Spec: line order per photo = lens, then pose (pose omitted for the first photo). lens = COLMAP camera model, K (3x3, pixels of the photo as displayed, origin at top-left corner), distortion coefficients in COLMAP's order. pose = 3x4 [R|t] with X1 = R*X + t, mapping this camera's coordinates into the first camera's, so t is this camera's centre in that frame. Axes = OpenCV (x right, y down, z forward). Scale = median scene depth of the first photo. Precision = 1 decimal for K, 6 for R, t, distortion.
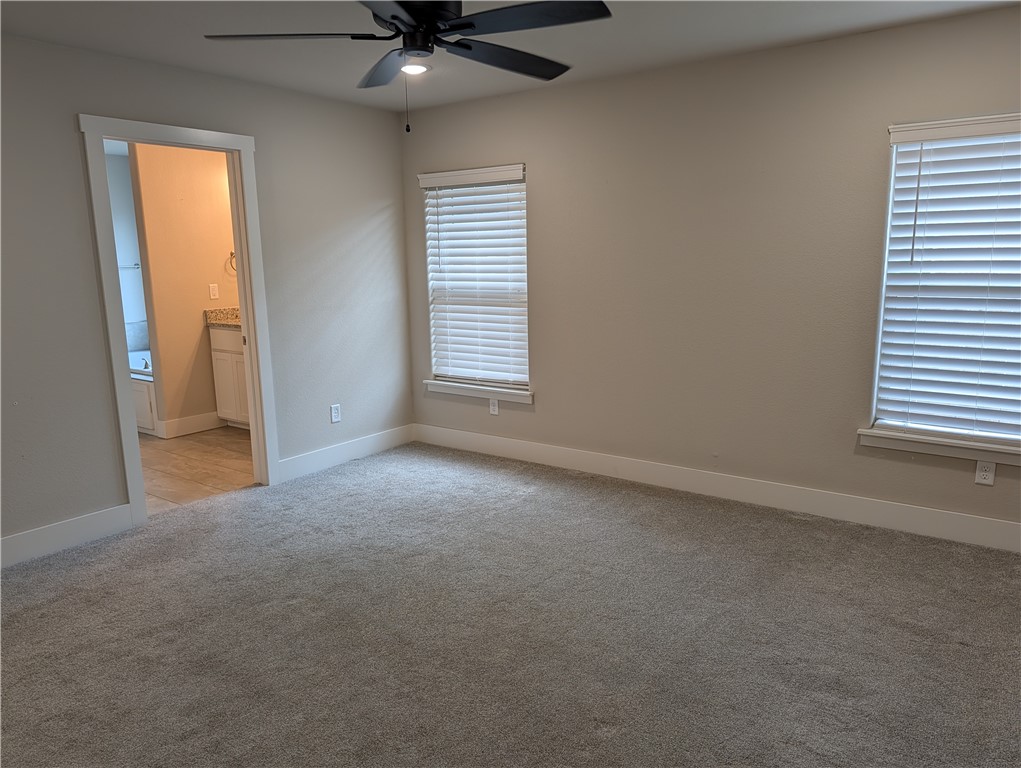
lens RADIAL K [[744.2, 0, 512.8], [0, 744.2, 385.2], [0, 0, 1]] dist [0.021180, -0.005164]
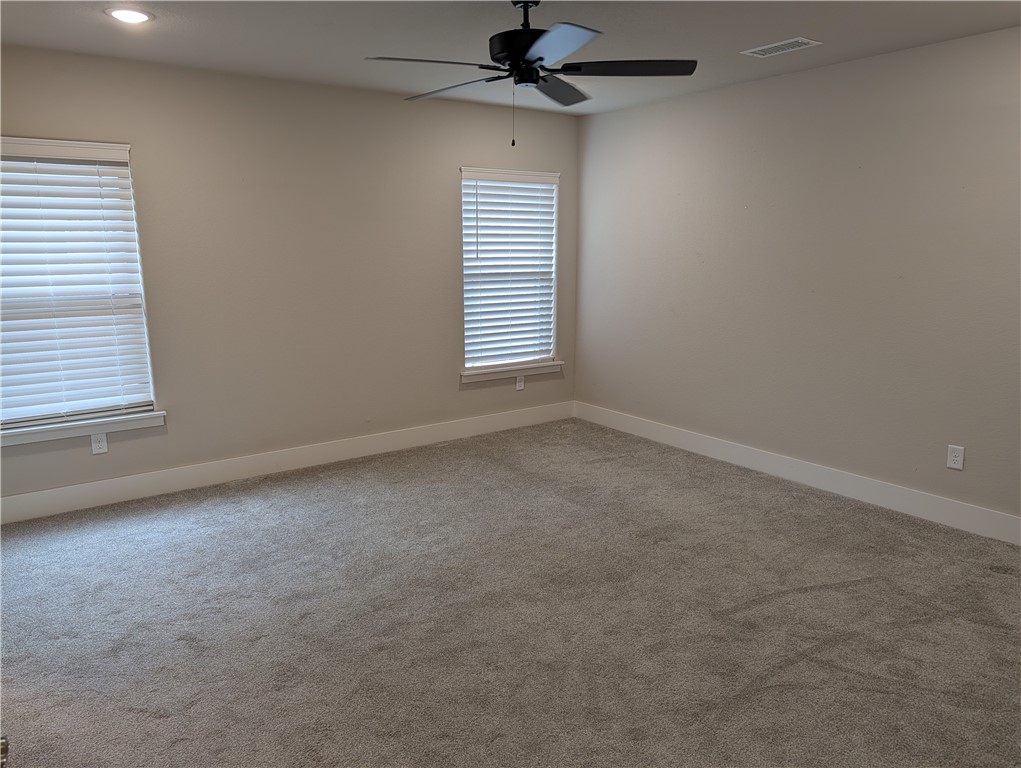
lens RADIAL K [[744.2, 0, 512.8], [0, 744.2, 385.2], [0, 0, 1]] dist [0.021180, -0.005164]
pose [[0.292964, -0.167174, 0.941395, -0.677695], [0.162696, 0.978953, 0.123212, -0.061925], [-0.942180, 0.117065, 0.313996, 0.352242]]
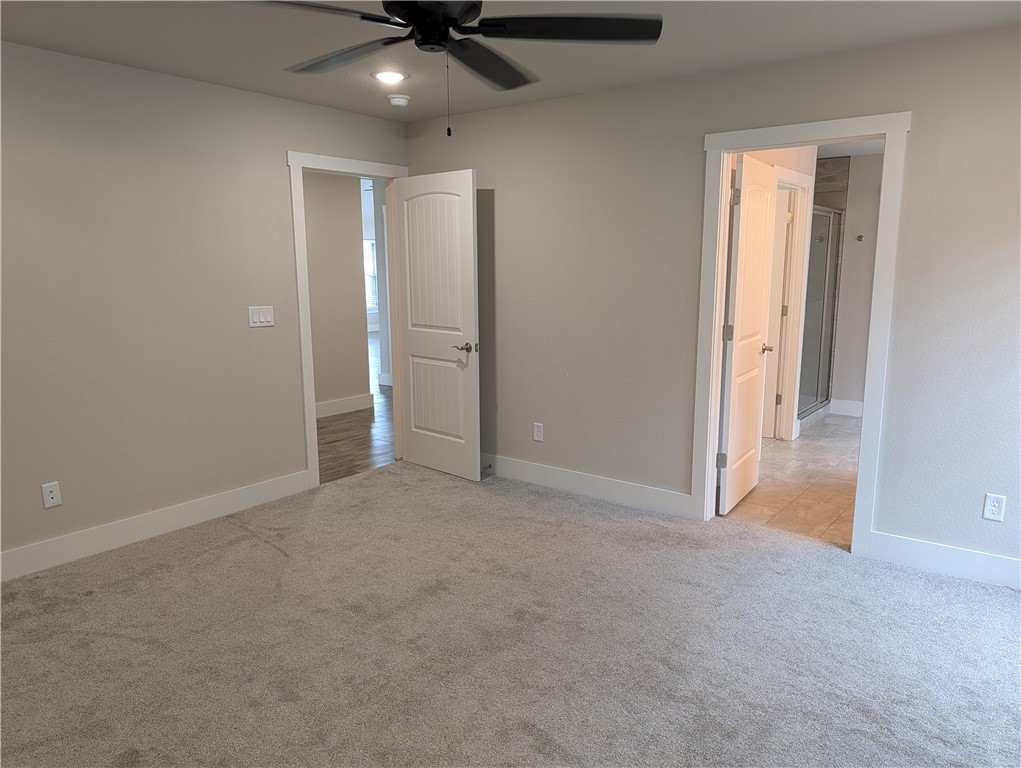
lens RADIAL K [[744.2, 0, 512.8], [0, 744.2, 385.2], [0, 0, 1]] dist [0.021180, -0.005164]
pose [[-0.008169, 0.180767, -0.983492, 0.415060], [-0.182116, 0.966807, 0.179213, -0.112720], [0.983243, 0.180574, 0.025023, 0.574987]]
